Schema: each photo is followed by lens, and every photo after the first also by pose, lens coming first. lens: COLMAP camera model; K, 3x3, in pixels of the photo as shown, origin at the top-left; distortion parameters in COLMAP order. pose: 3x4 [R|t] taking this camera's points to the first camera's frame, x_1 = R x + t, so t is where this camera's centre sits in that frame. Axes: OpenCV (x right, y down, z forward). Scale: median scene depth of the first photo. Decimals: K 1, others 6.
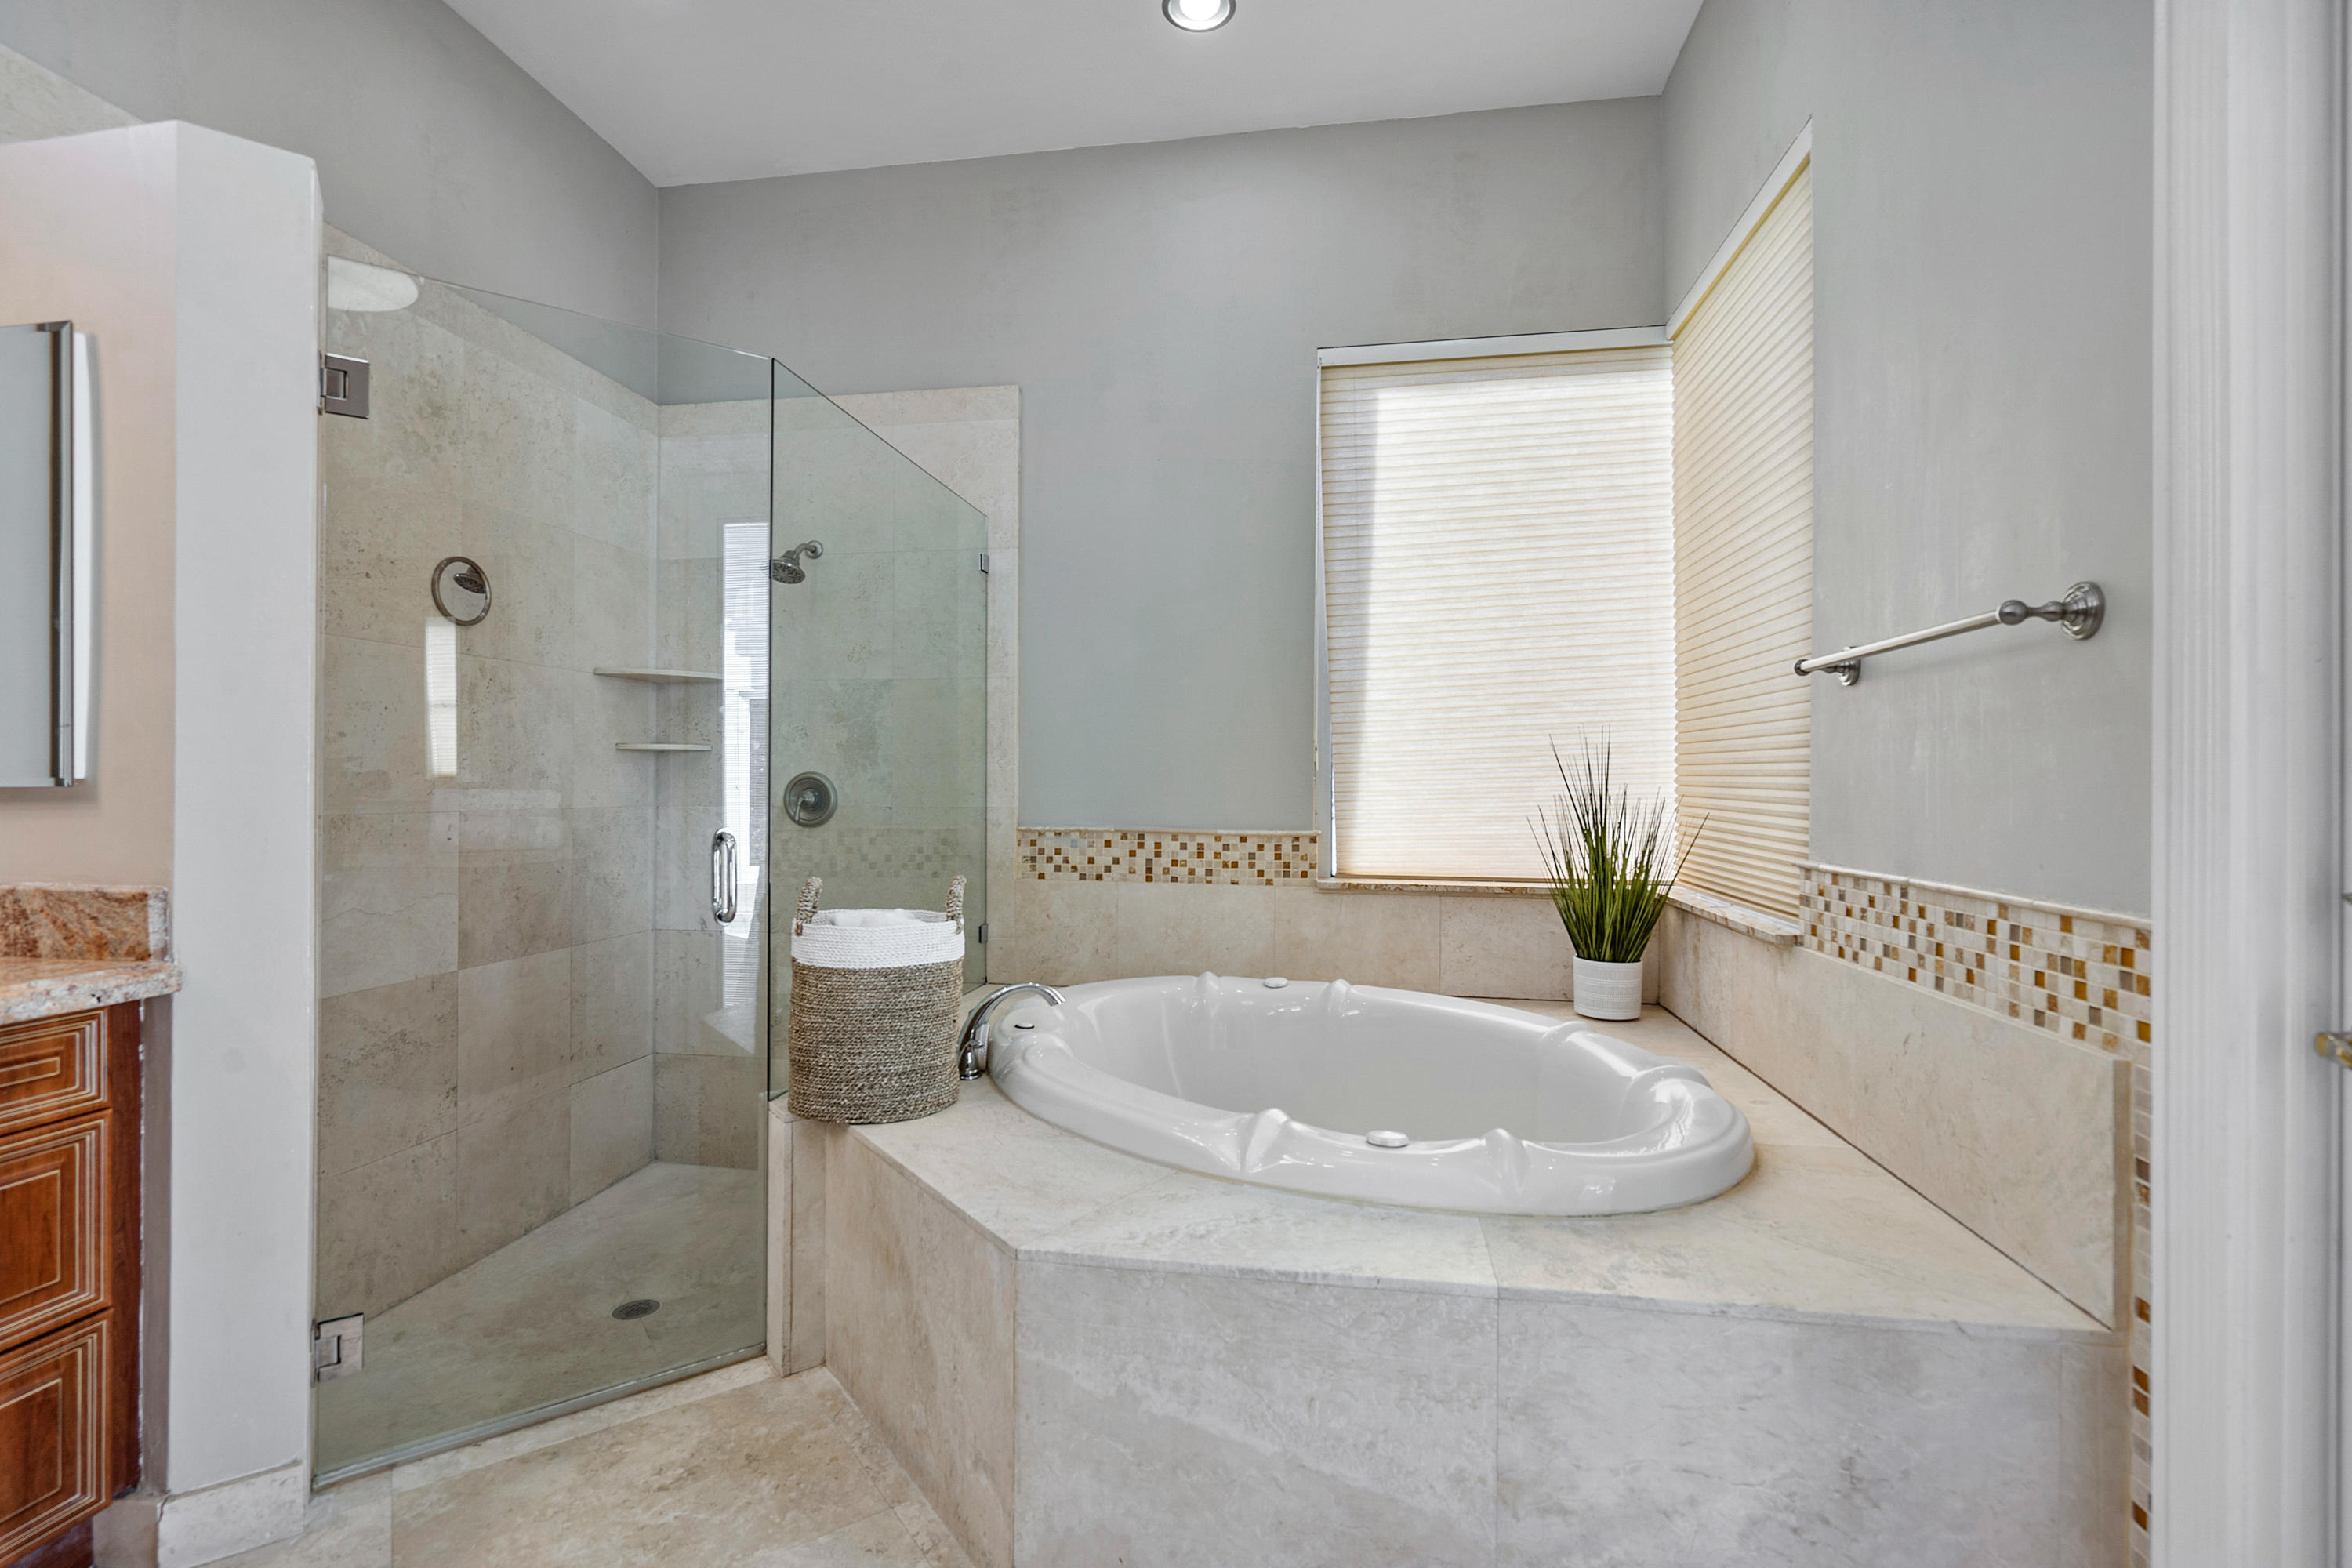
lens RADIAL K [[1095.5, 0, 1181.1], [0, 1095.5, 777.4], [0, 0, 1]] dist [-0.004392, 0.001699]
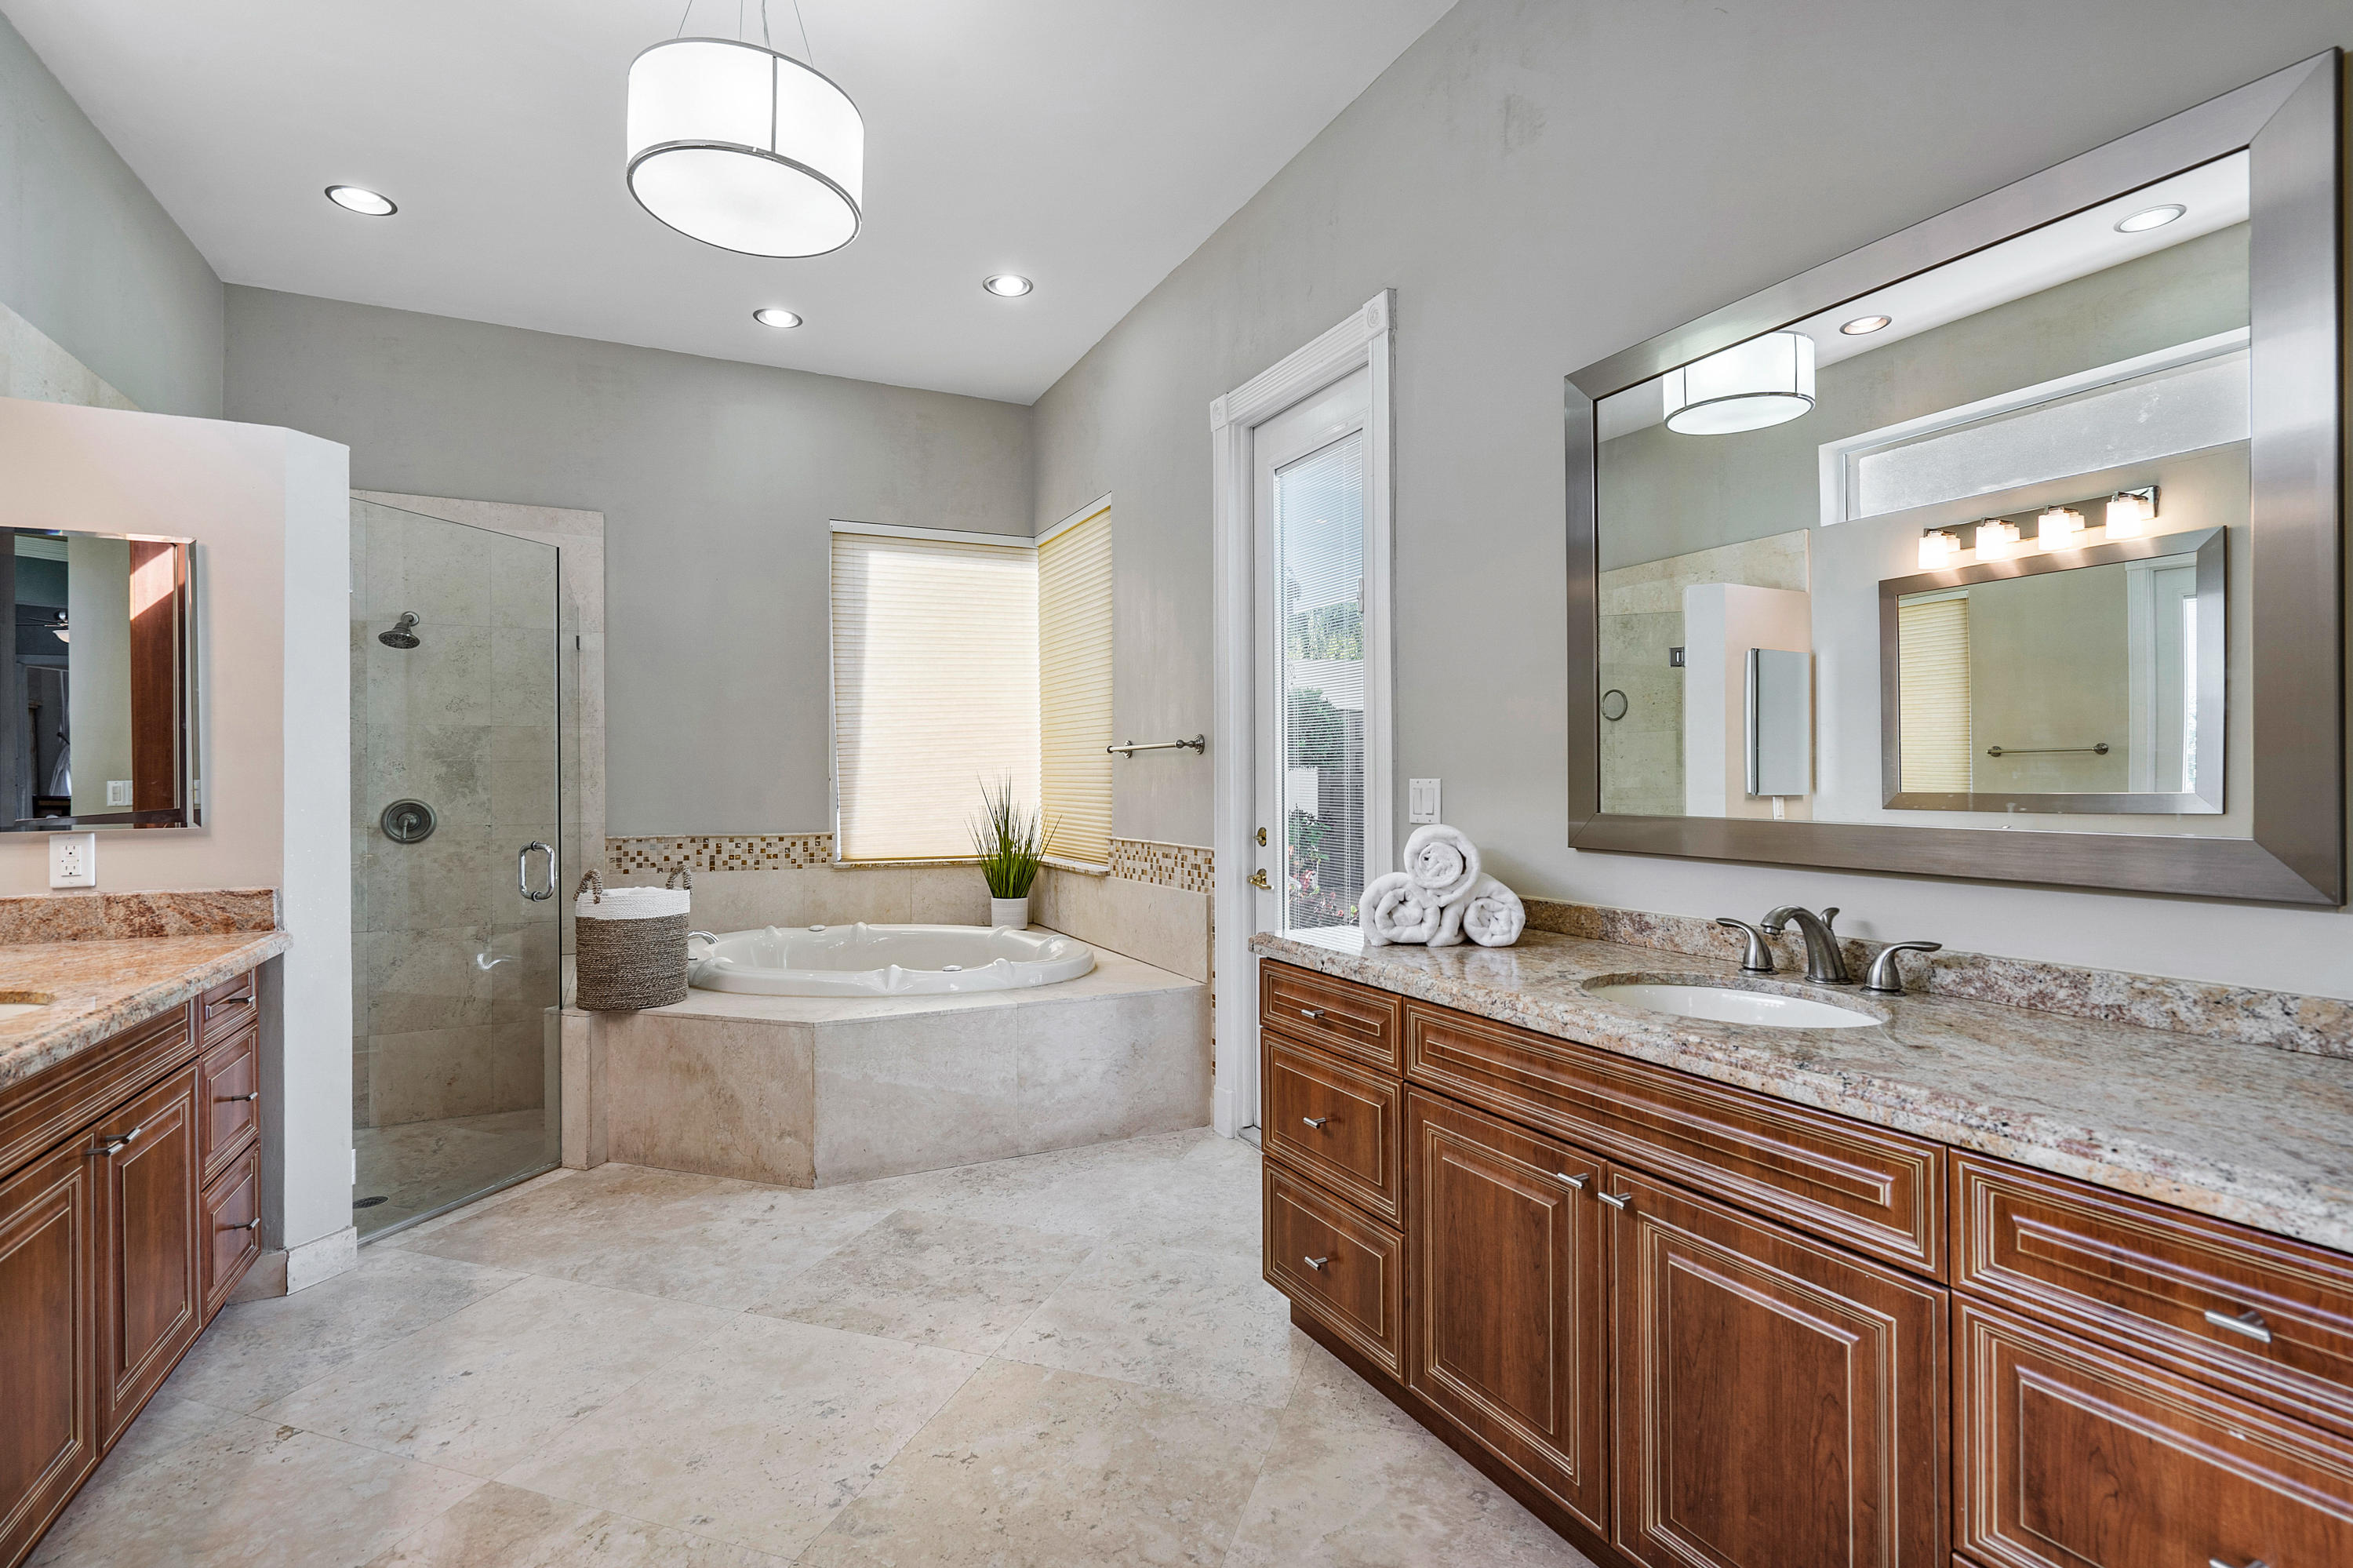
lens RADIAL K [[1096.0, 0, 1176.5], [0, 1096.0, 779.8], [0, 0, 1]] dist [-0.004392, 0.001699]
pose [[0.820591, -0.007947, 0.571461, -0.563416], [0.006210, 0.999968, 0.004989, -0.046081], [-0.571483, -0.000545, 0.820614, -0.858463]]
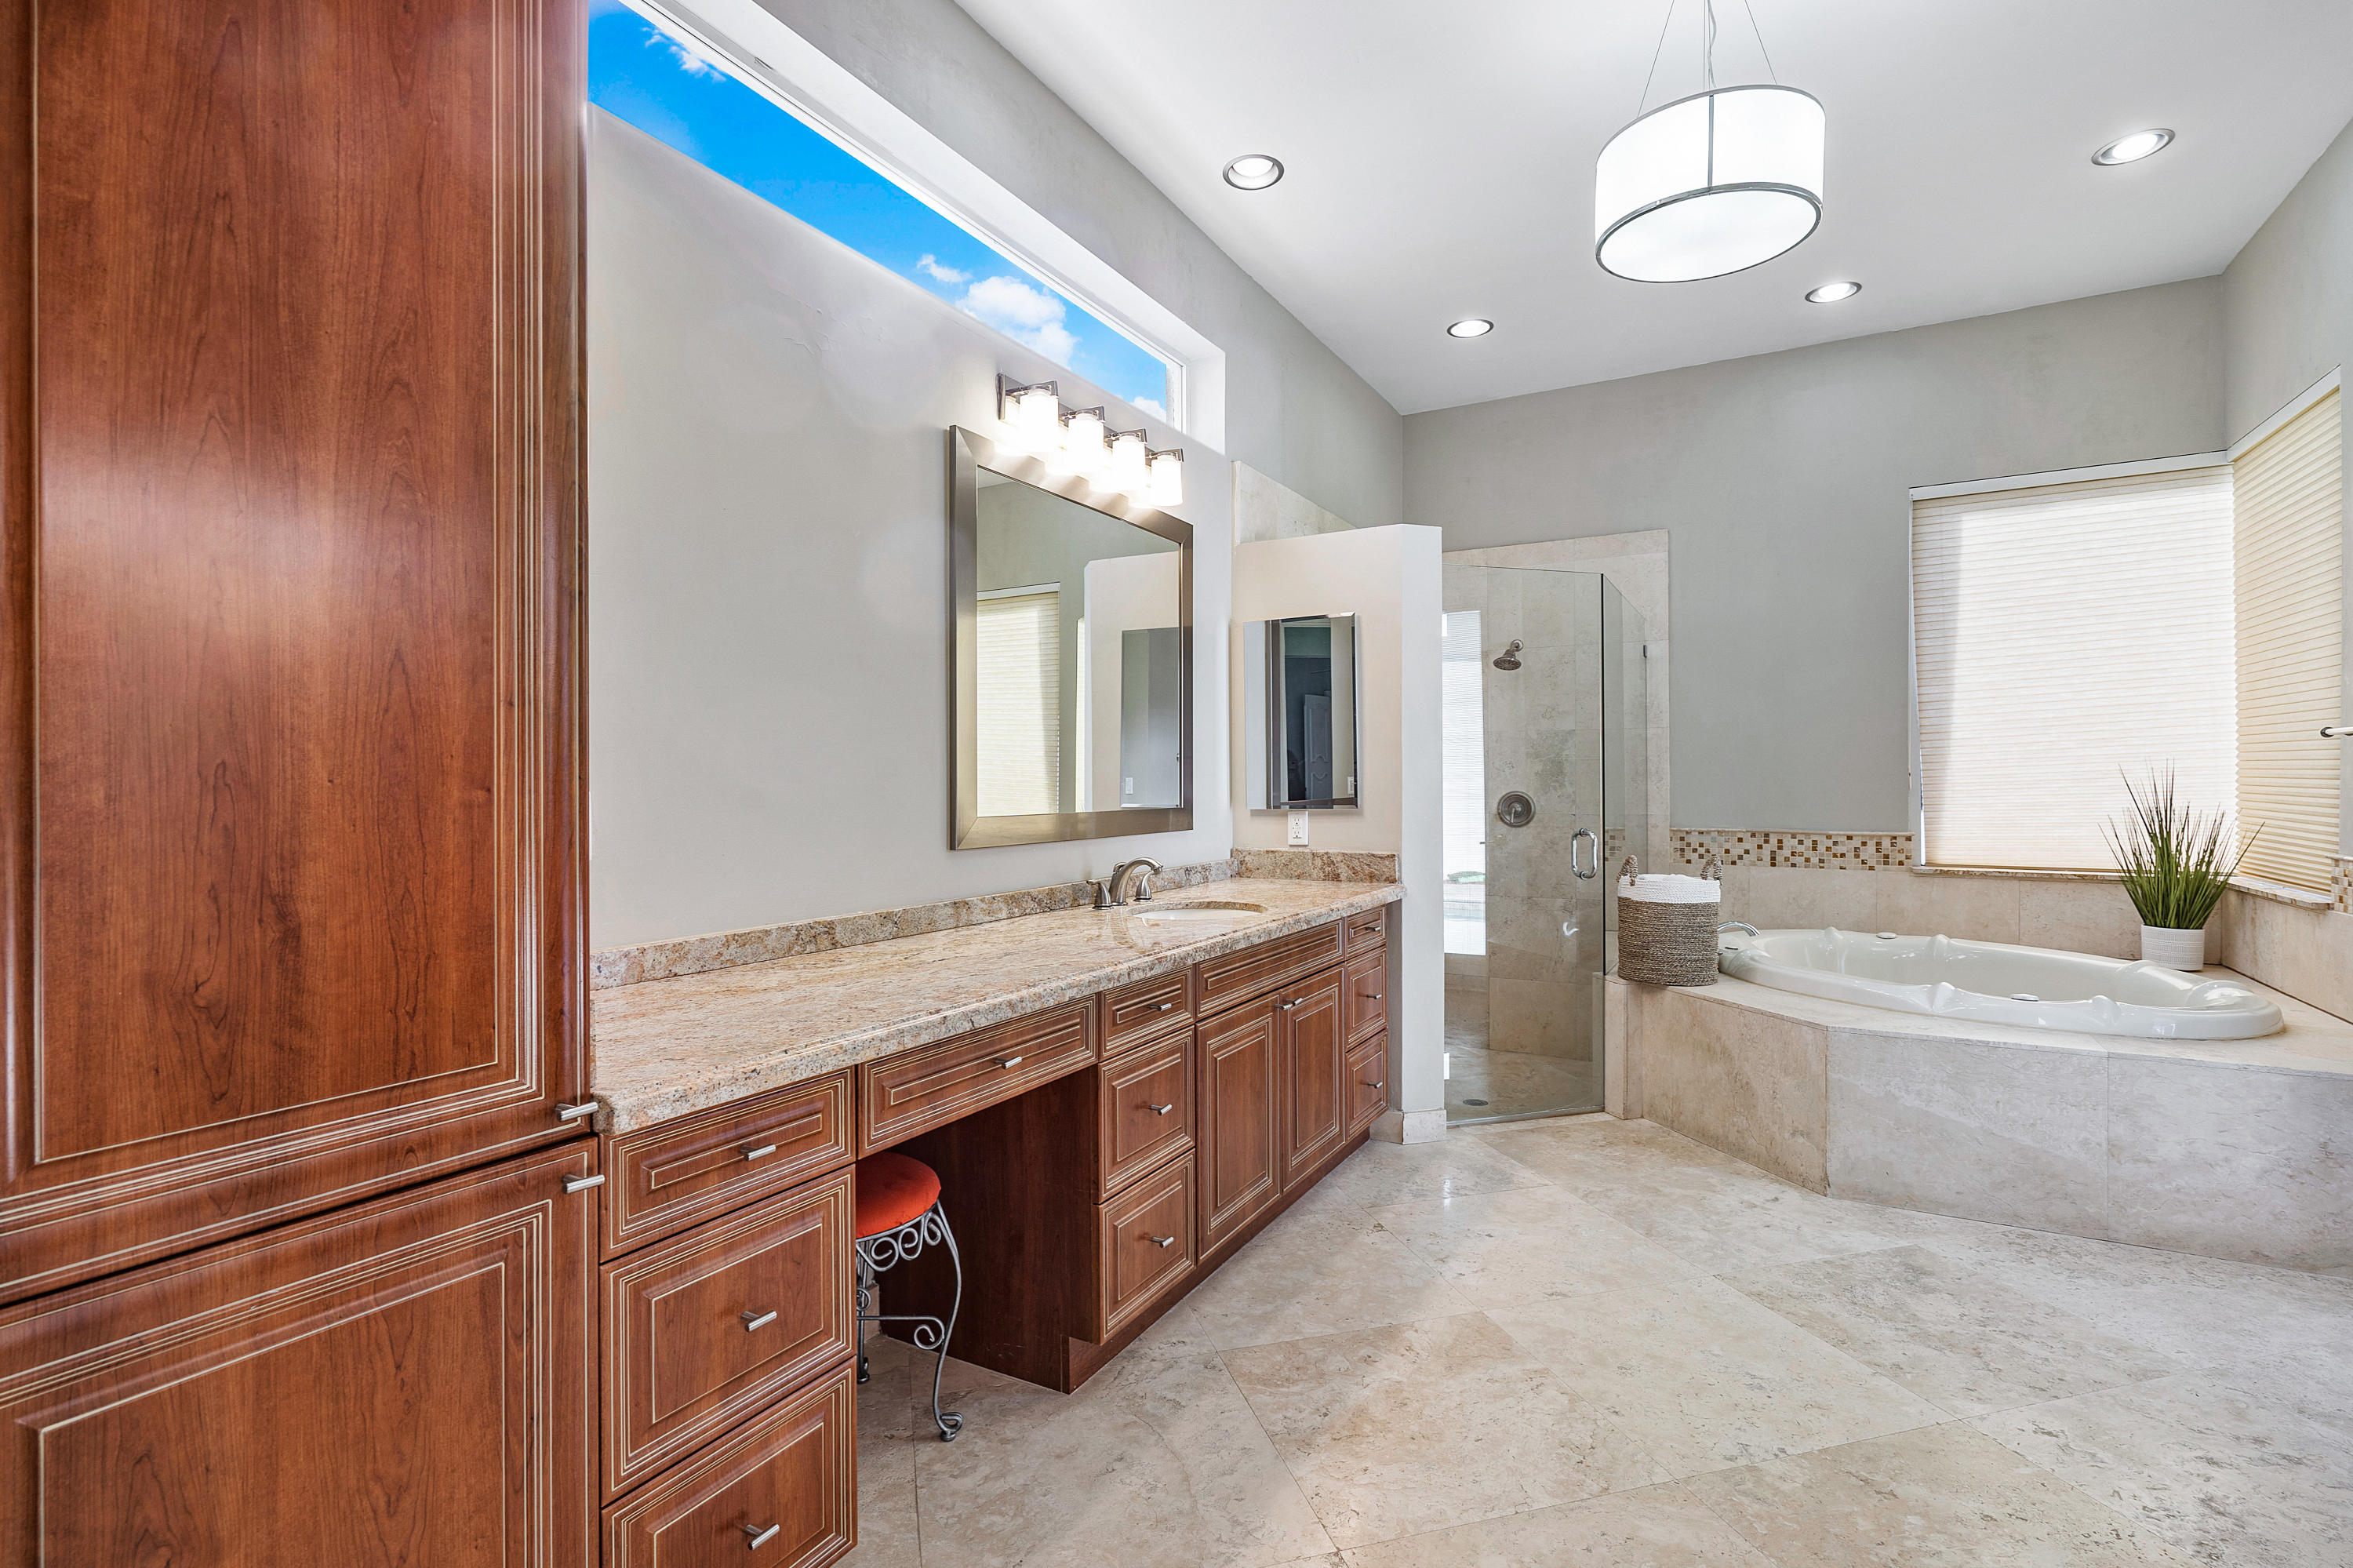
lens RADIAL K [[1096.0, 0, 1174.0], [0, 1096.0, 785.0], [0, 0, 1]] dist [-0.004392, 0.001699]
pose [[0.933378, -0.007212, -0.358823, -0.398545], [0.009966, 0.999933, 0.005827, -0.046285], [0.358757, -0.009015, 0.933387, -1.013925]]
